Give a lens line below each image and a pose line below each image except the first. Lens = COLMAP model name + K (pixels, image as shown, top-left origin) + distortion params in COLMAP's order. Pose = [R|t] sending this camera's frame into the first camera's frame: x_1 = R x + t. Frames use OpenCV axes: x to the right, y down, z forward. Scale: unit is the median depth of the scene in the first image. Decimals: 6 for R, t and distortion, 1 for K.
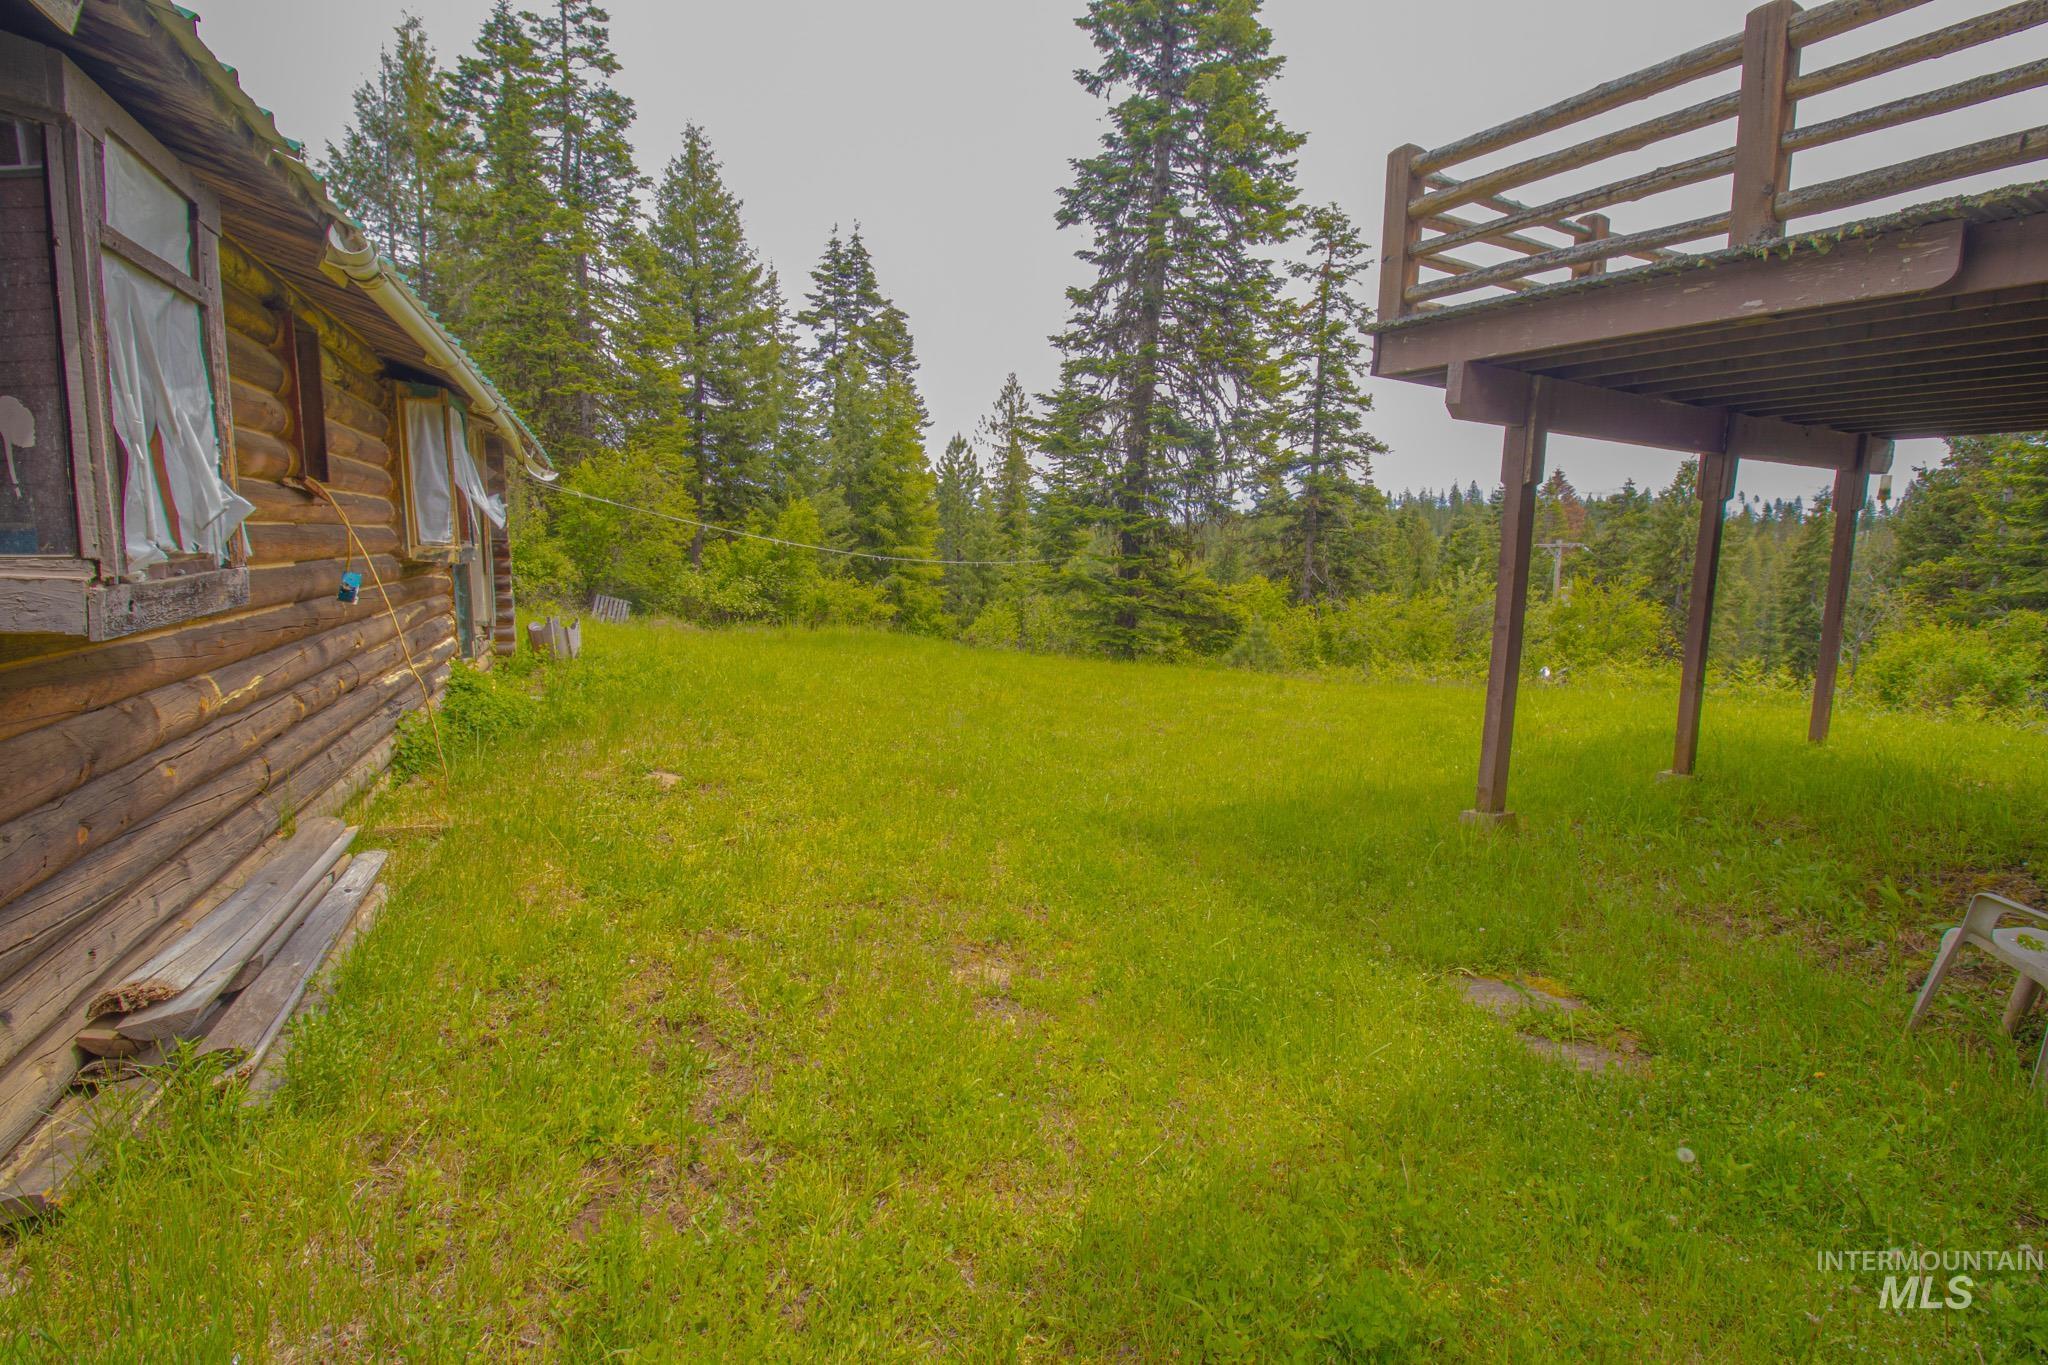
lens RADIAL K [[948.5, 0, 1016.1], [0, 948.5, 684.1], [0, 0, 1]] dist [-0.003616, -0.012151]
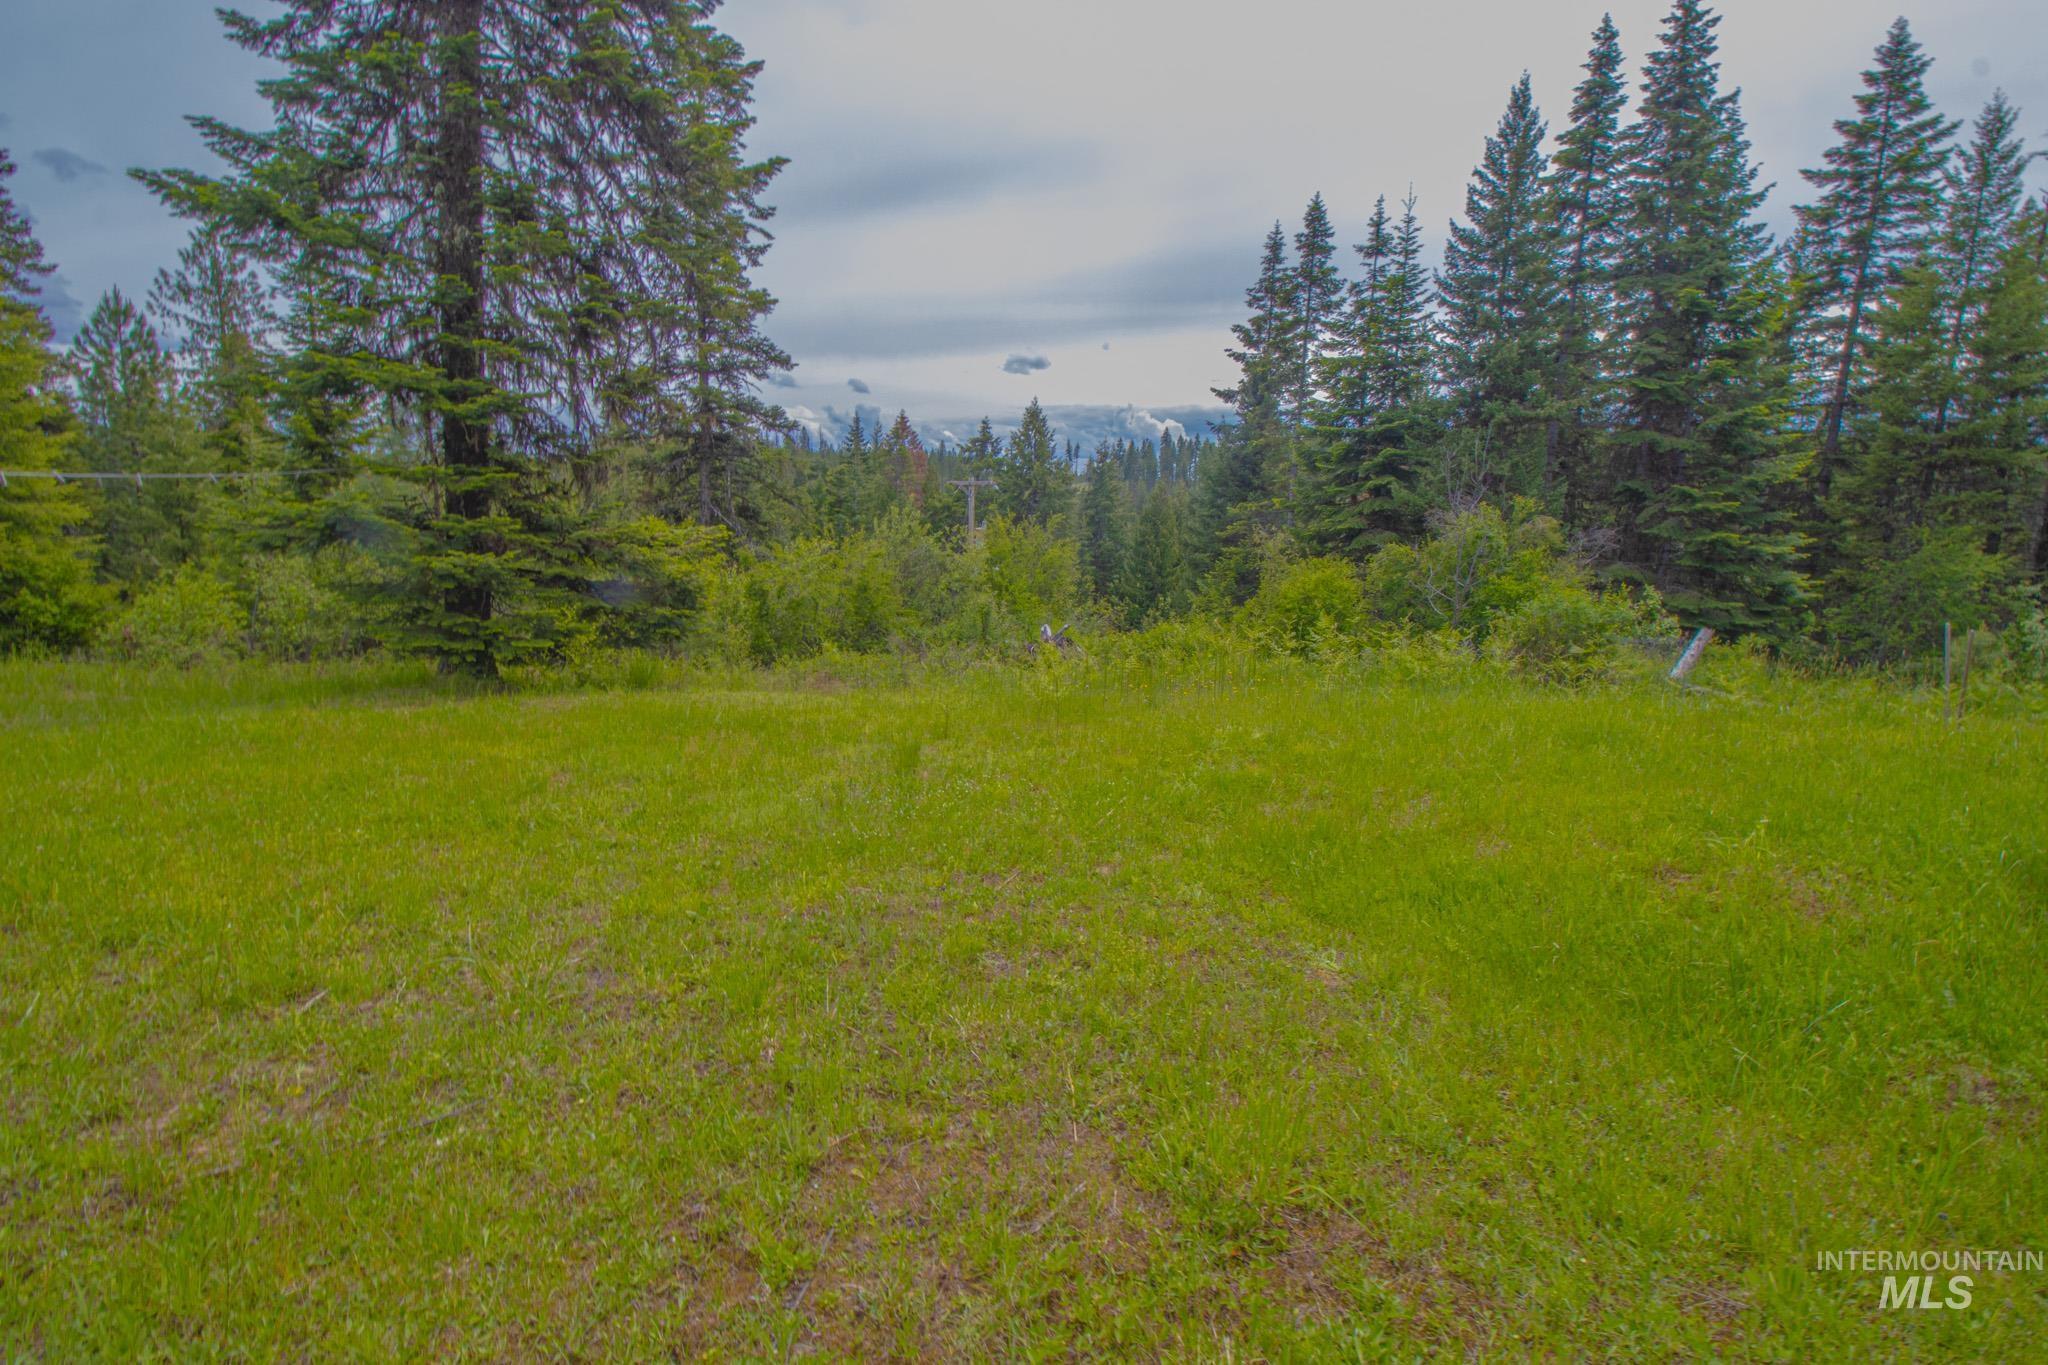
lens RADIAL K [[948.5, 0, 1016.1], [0, 948.5, 684.1], [0, 0, 1]] dist [-0.003616, -0.012151]
pose [[0.789586, -0.106456, 0.604335, 0.018246], [0.070464, 0.994052, 0.083042, -0.022586], [-0.609581, -0.022985, 0.792391, 0.216153]]
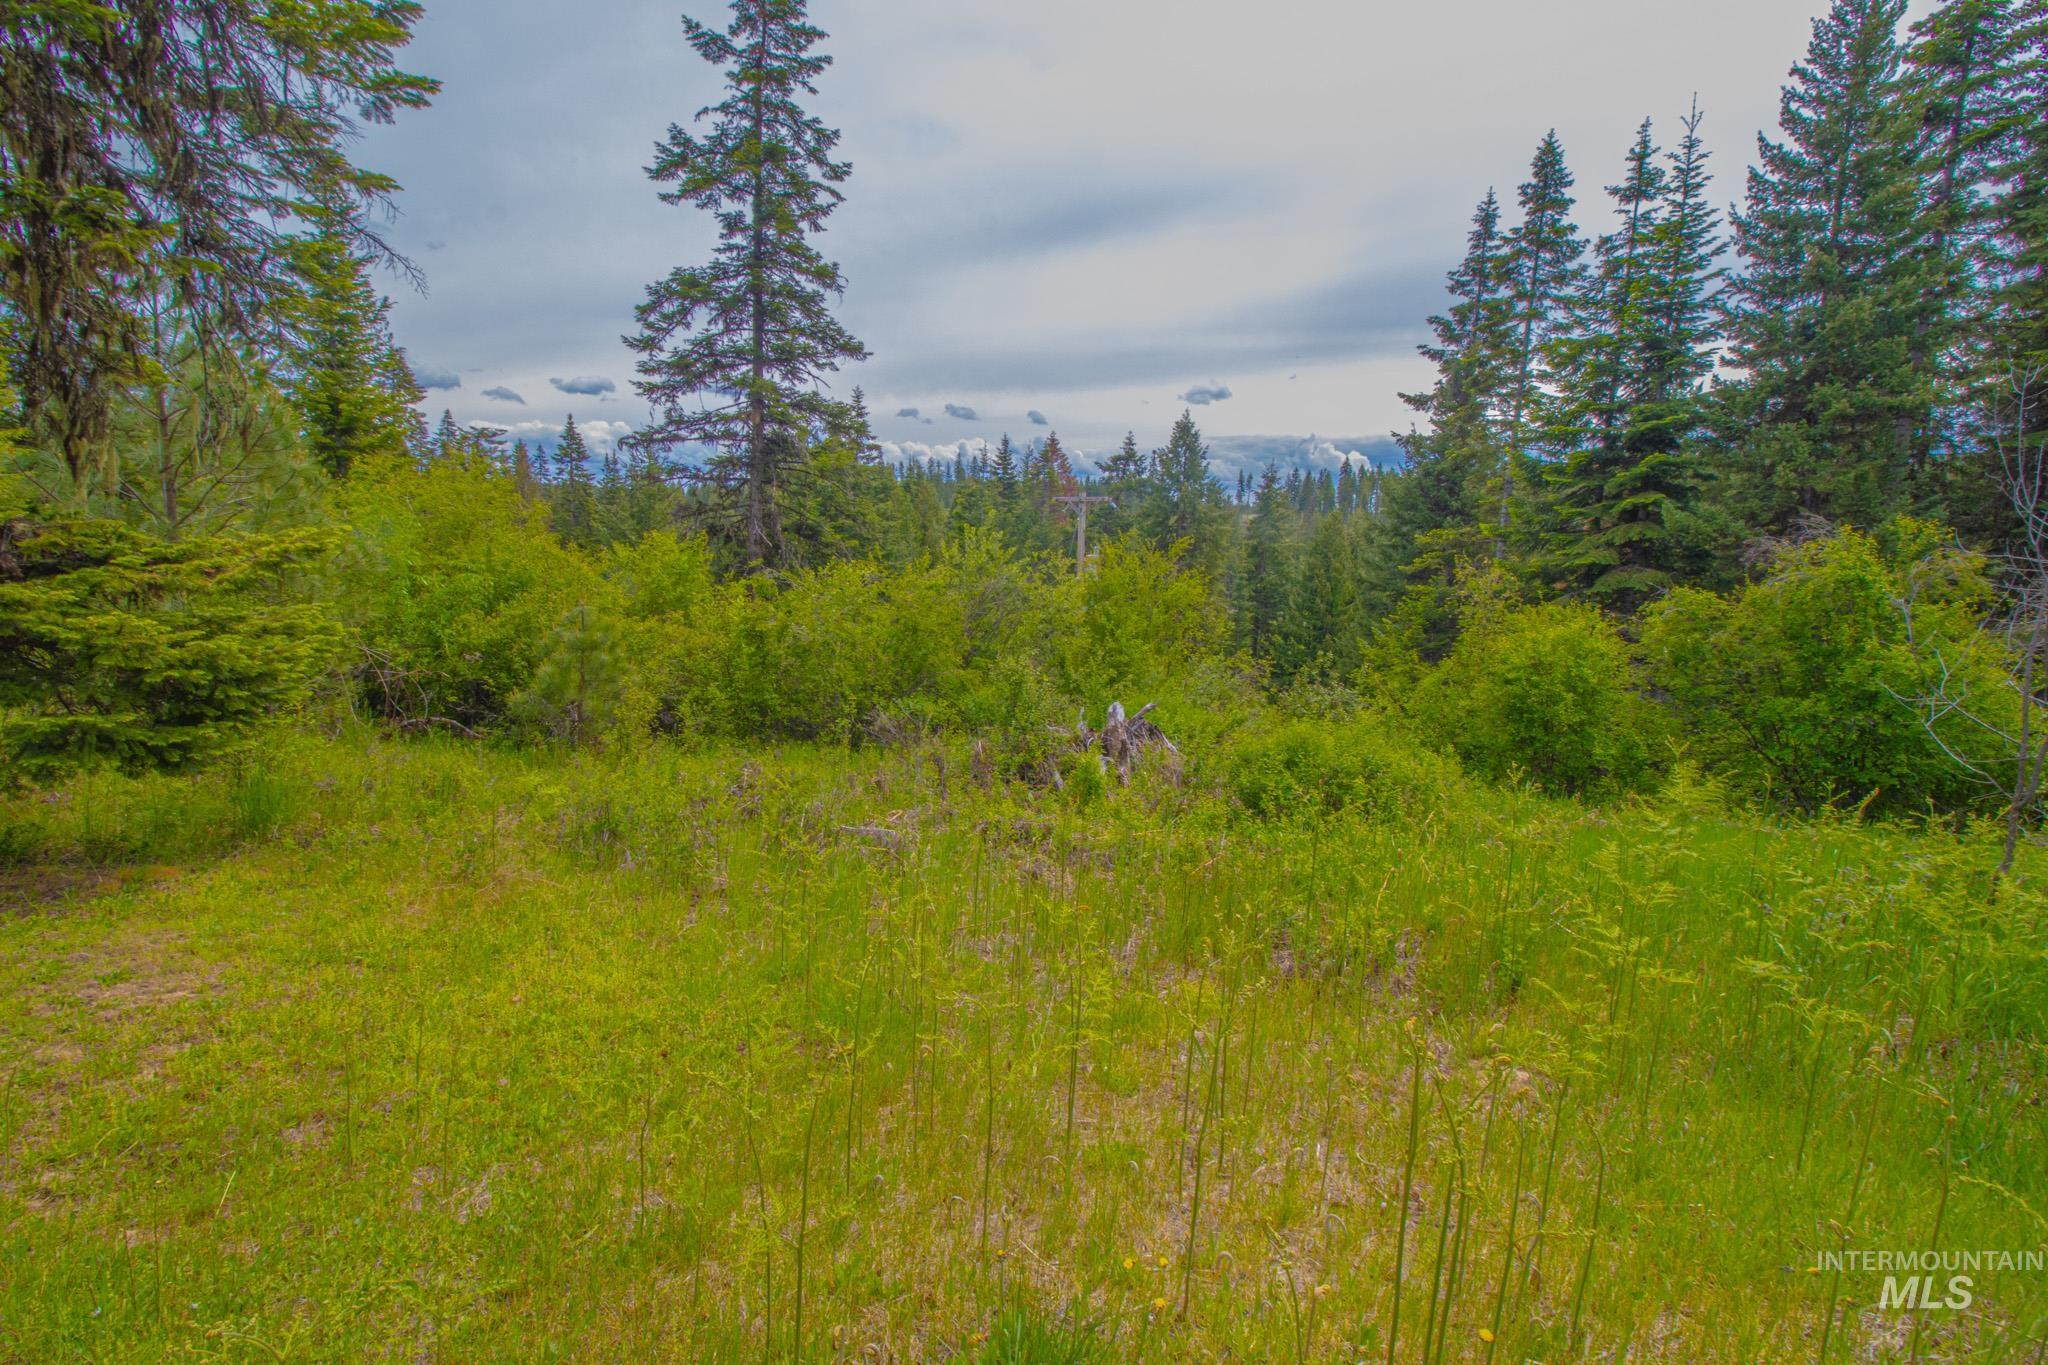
lens RADIAL K [[948.5, 0, 1016.1], [0, 948.5, 684.1], [0, 0, 1]] dist [-0.003616, -0.012151]
pose [[0.884564, -0.054085, 0.463273, 0.161062], [0.038714, 0.998340, 0.042632, -0.032399], [-0.464809, -0.019776, 0.885190, 0.338686]]
